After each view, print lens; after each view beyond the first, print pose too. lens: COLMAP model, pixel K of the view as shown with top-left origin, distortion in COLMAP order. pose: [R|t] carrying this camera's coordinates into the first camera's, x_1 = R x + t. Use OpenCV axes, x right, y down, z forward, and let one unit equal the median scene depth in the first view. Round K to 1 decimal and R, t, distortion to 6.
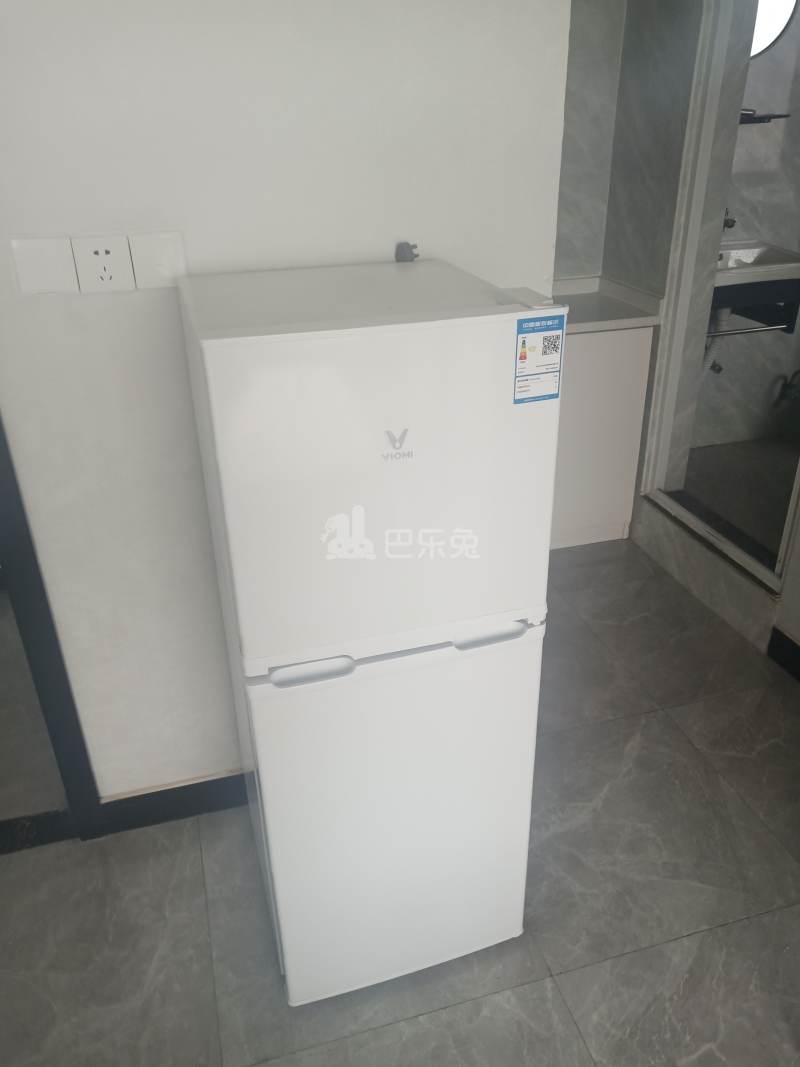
lens RADIAL K [[840.4, 0, 402.2], [0, 840.4, 537.0], [0, 0, 1]] dist [0.002886, 0.000115]
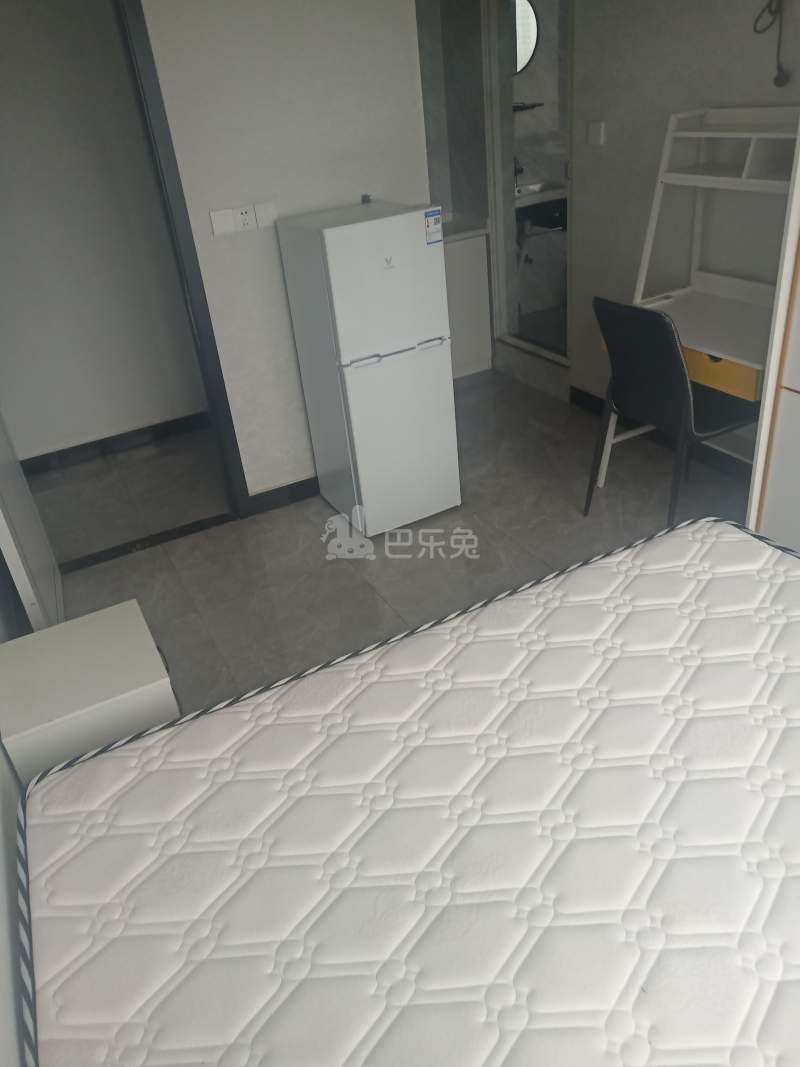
lens RADIAL K [[803.0, 0, 398.2], [0, 803.0, 537.8], [0, 0, 1]] dist [0.000968, 0.001186]
pose [[0.981466, -0.159540, 0.106165, -0.169188], [0.154779, 0.986595, 0.051716, 0.275141], [-0.112993, -0.034325, 0.993003, -0.707621]]
